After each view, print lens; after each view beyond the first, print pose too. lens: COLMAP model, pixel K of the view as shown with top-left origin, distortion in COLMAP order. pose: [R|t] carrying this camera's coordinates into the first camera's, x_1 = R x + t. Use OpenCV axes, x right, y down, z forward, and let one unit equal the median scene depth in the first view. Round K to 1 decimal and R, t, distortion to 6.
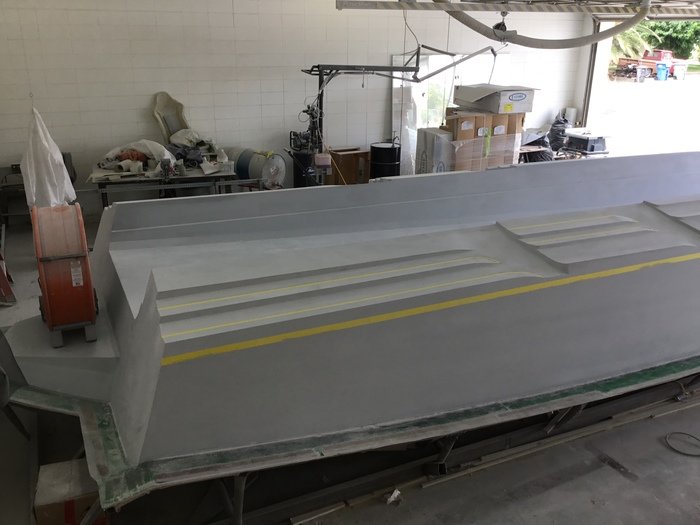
lens RADIAL K [[626.5, 0, 347.5], [0, 626.5, 263.9], [0, 0, 1]] dist [0.097707, -0.191663]
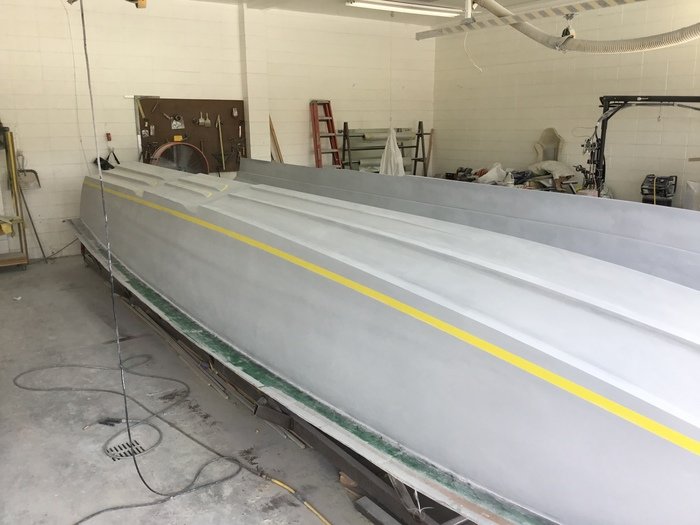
lens RADIAL K [[626.5, 0, 347.5], [0, 626.5, 263.9], [0, 0, 1]] dist [0.097707, -0.191663]
pose [[0.152312, 0.214455, -0.964785, 0.817576], [-0.332735, 0.930317, 0.154264, -0.099300], [0.930639, 0.297521, 0.213056, 0.503759]]
